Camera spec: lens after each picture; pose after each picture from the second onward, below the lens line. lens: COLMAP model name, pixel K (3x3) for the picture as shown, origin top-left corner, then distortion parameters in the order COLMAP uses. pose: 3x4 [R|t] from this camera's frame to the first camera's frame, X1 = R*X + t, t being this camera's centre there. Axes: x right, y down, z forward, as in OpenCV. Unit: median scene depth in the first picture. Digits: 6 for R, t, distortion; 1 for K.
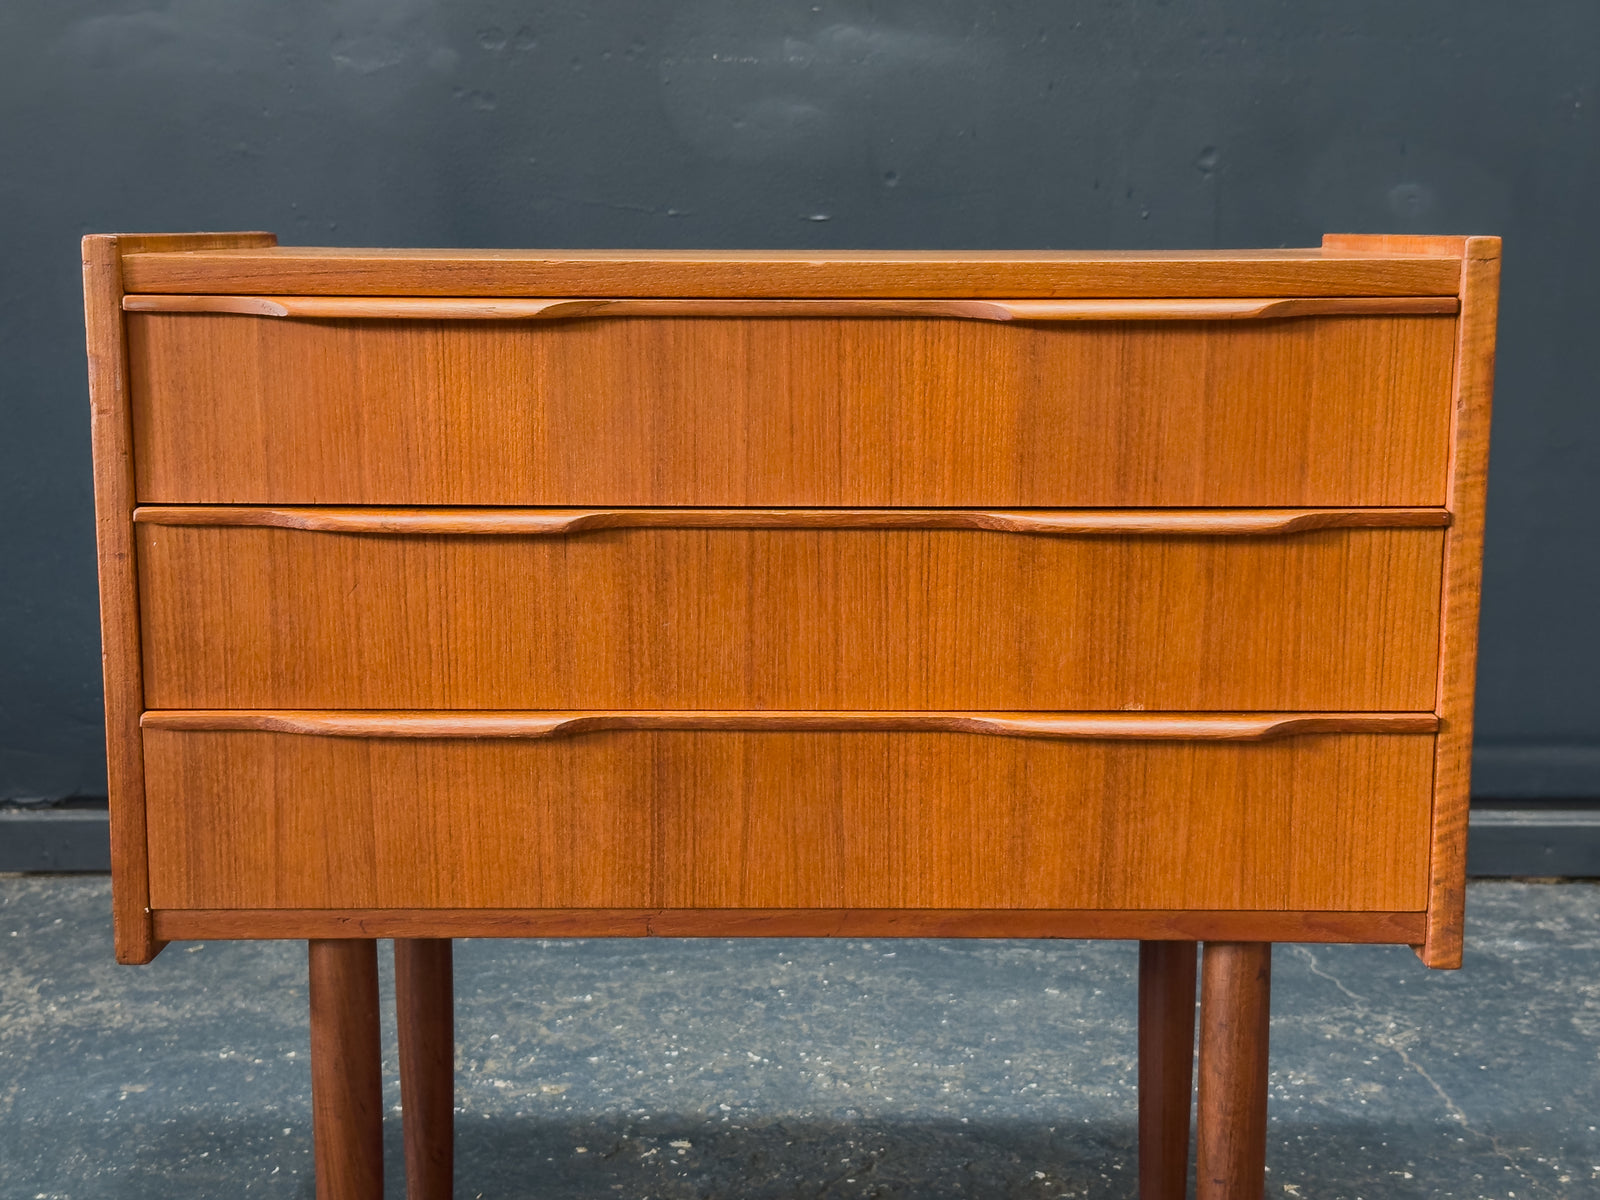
lens RADIAL K [[2251.3, 0, 800.0], [0, 2251.3, 600.0], [0, 0, 1]] dist [0.144353, -0.183110]
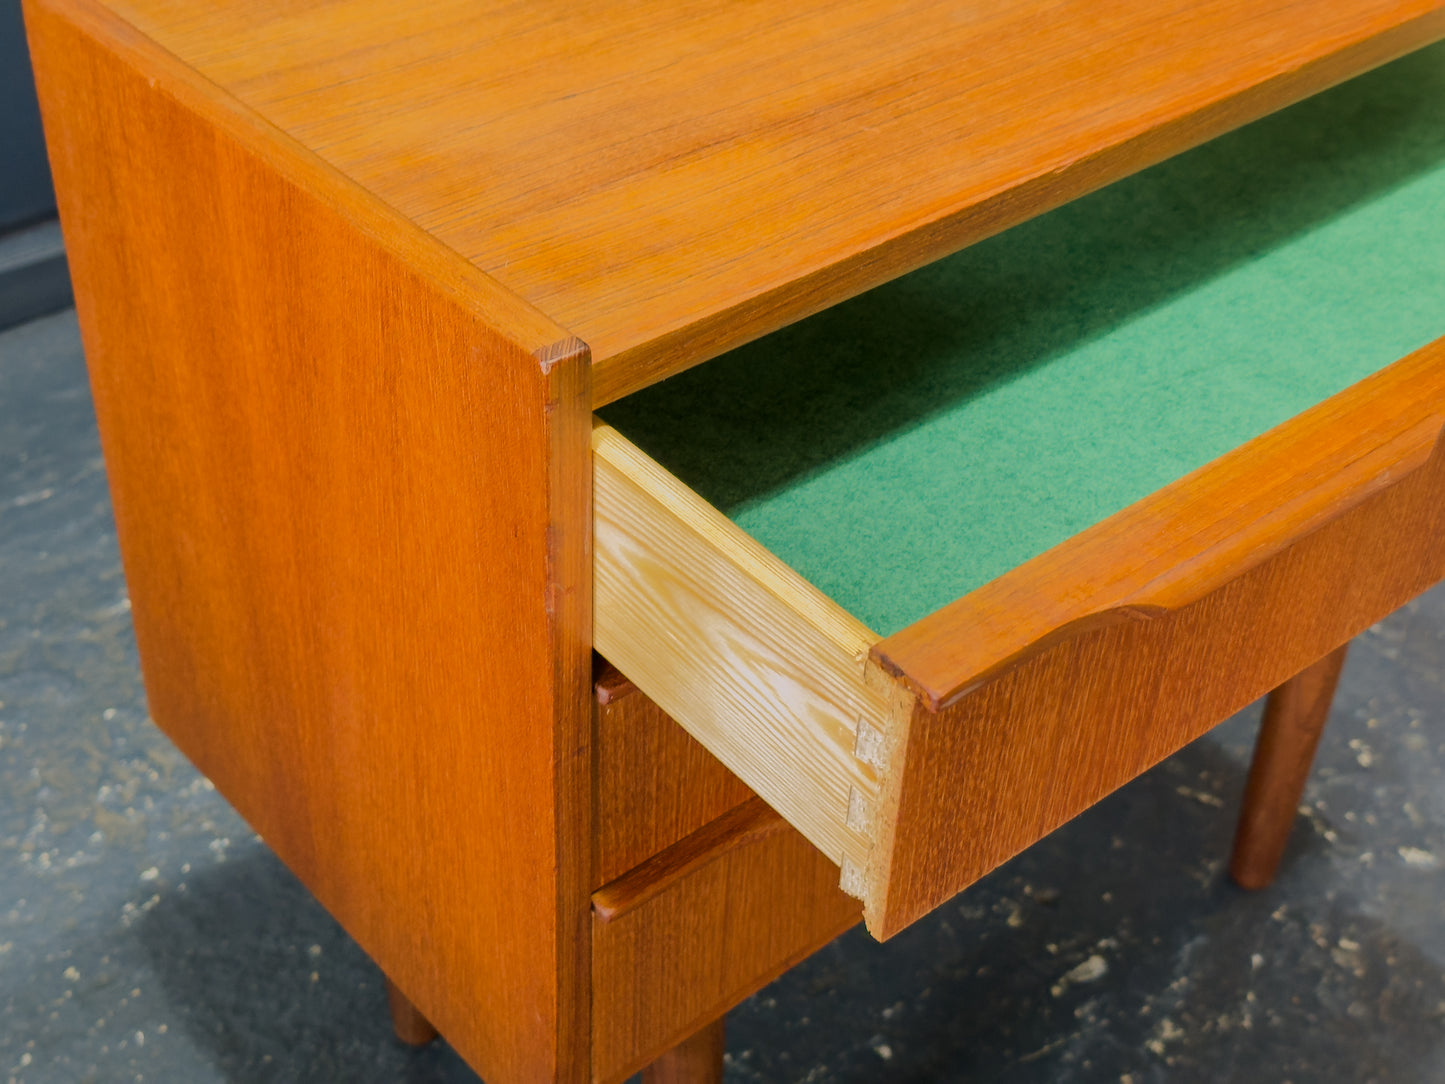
lens RADIAL K [[2033.2, 0, 722.5], [0, 2033.2, 542.0], [0, 0, 1]] dist [0.144353, -0.183110]
pose [[0.750412, -0.384536, 0.537600, -0.557997], [0.074422, 0.857333, 0.509353, -0.369366], [-0.656767, -0.342215, 0.671971, 0.582856]]
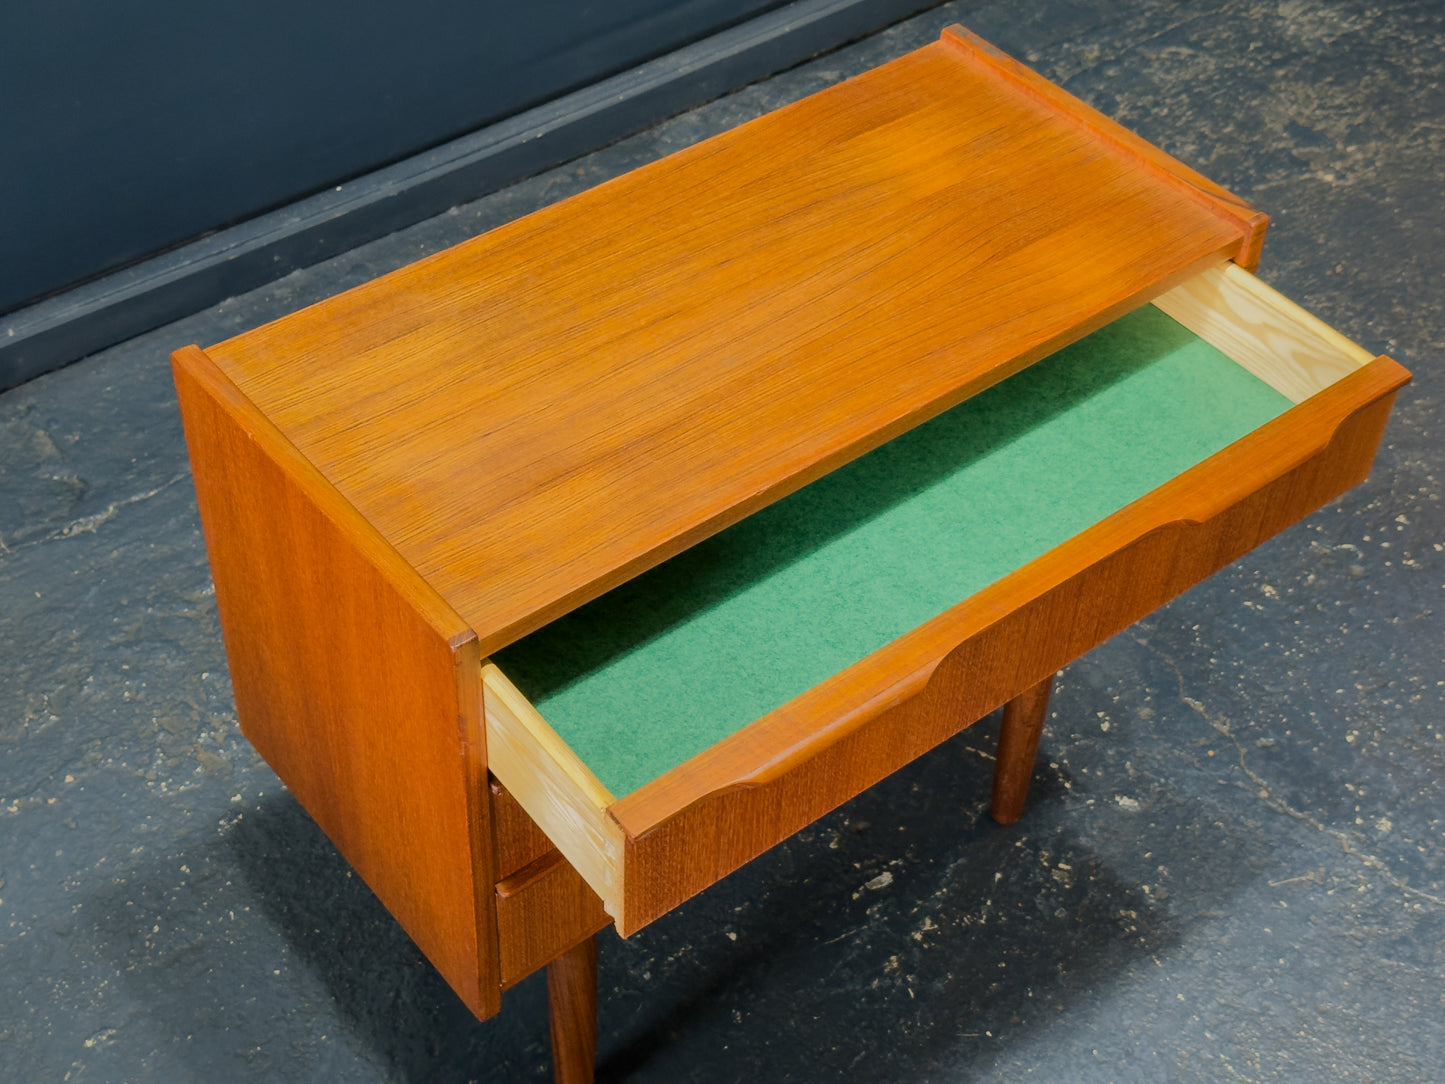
lens RADIAL K [[2101.4, 0, 720.8], [0, 2101.4, 525.5], [0, 0, 1]] dist [0.148954, 0.072386]
pose [[0.774349, -0.423057, 0.470538, -0.657647], [0.076993, 0.801100, 0.593558, -0.796814], [-0.628057, -0.423393, 0.652903, 0.243118]]
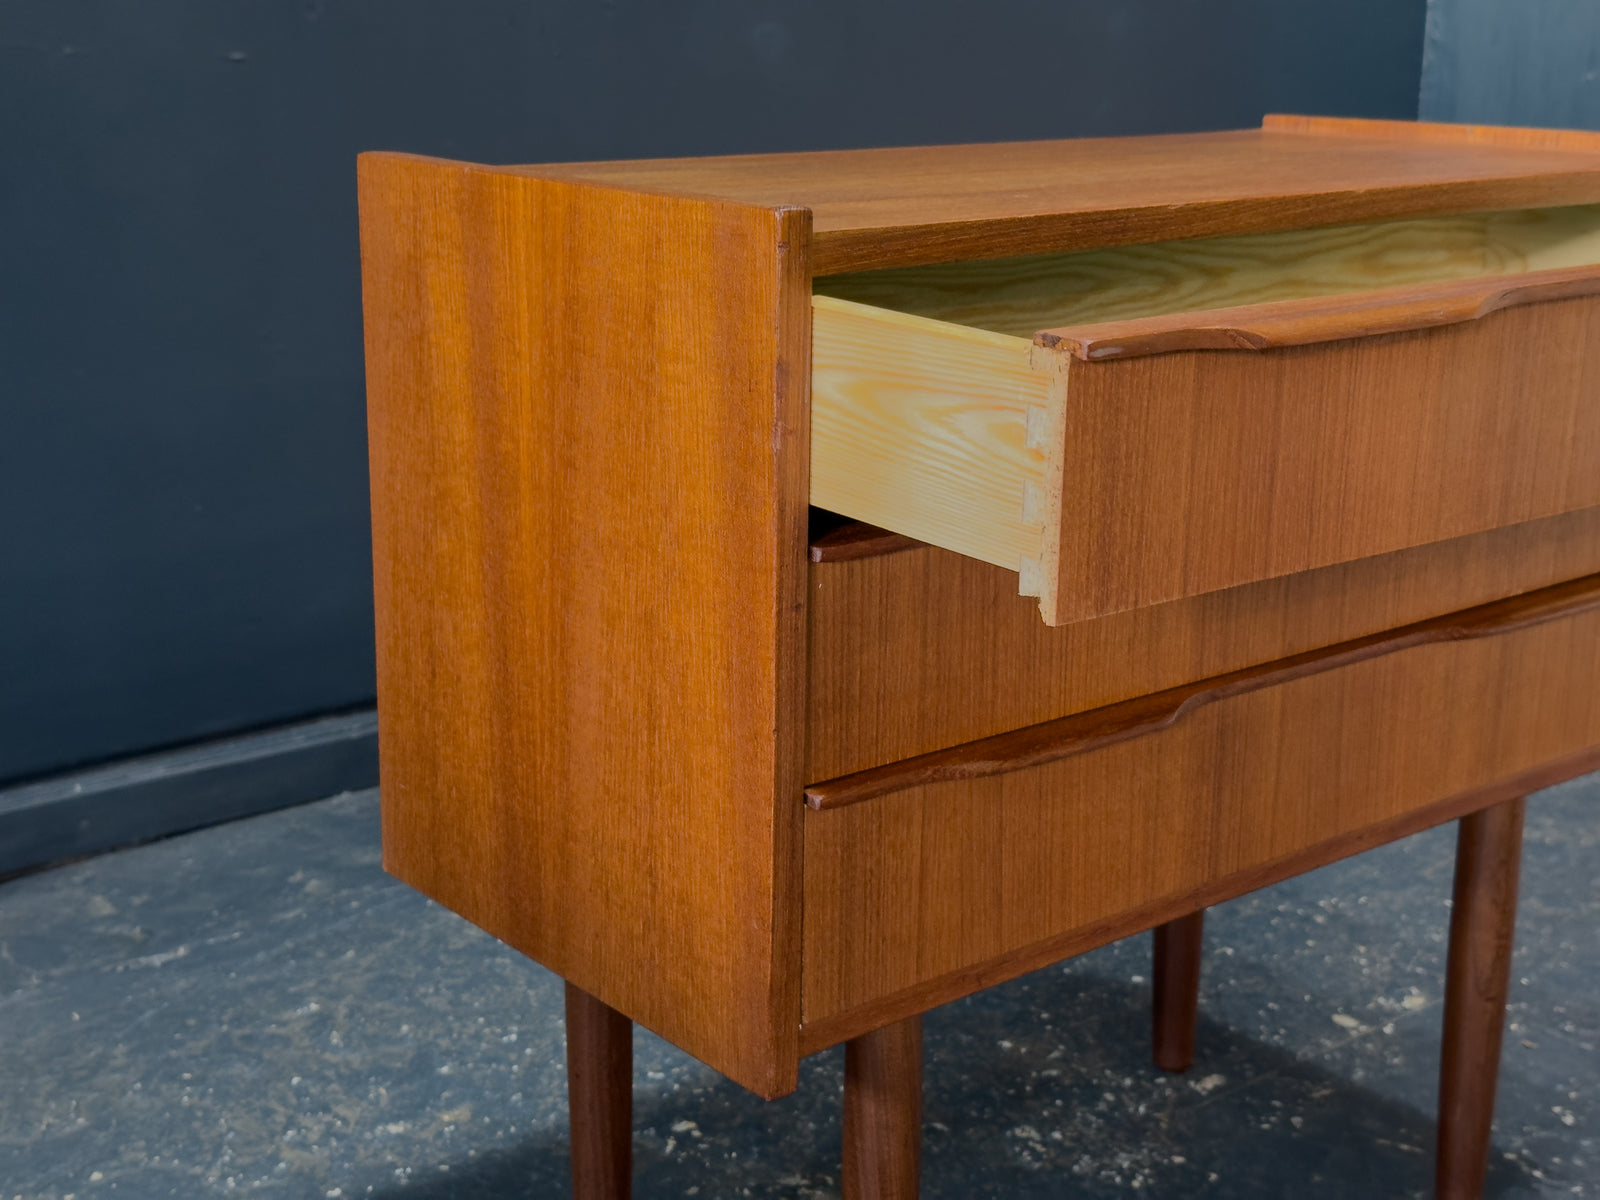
lens RADIAL K [[2230.0, 0, 796.8], [0, 2230.0, 592.5], [0, 0, 1]] dist [0.176768, -0.359095]
pose [[0.767606, -0.159482, 0.620763, -0.772961], [0.096507, 0.986264, 0.134048, -0.127633], [-0.633615, -0.042987, 0.772453, 0.390953]]
